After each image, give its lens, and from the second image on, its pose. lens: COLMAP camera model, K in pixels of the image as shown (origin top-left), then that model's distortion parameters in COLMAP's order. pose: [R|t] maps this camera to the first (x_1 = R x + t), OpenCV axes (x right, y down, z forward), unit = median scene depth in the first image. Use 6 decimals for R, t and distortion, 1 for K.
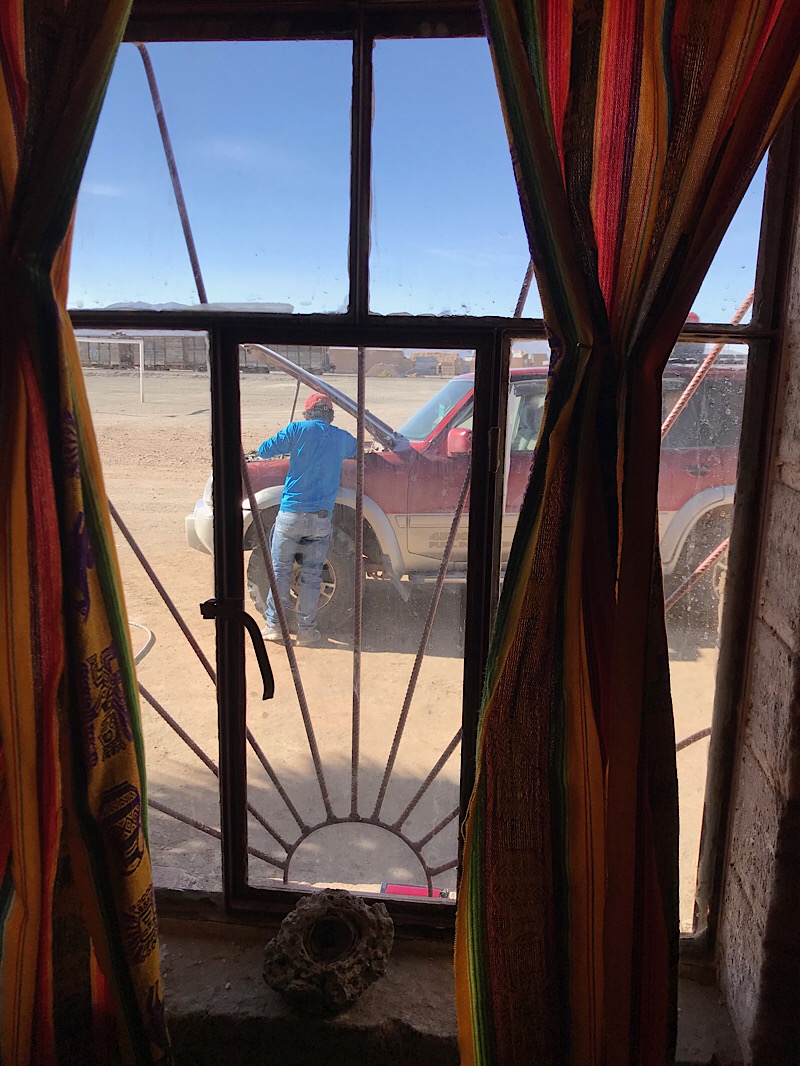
lens RADIAL K [[863.1, 0, 400.0], [0, 863.1, 533.0], [0, 0, 1]] dist [0.008371, -0.000125]
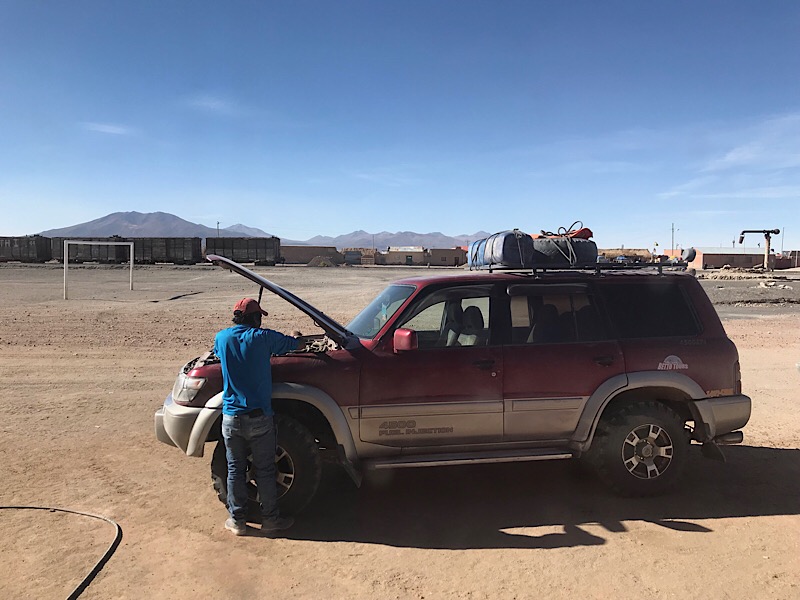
lens RADIAL K [[665.6, 0, 400.0], [0, 665.6, 300.0], [0, 0, 1]] dist [-0.004033, -0.148598]
pose [[0.995366, -0.006793, 0.095919, -0.019632], [0.019209, 0.991442, -0.129124, -0.043837], [-0.094221, 0.130368, 0.986979, 0.126859]]
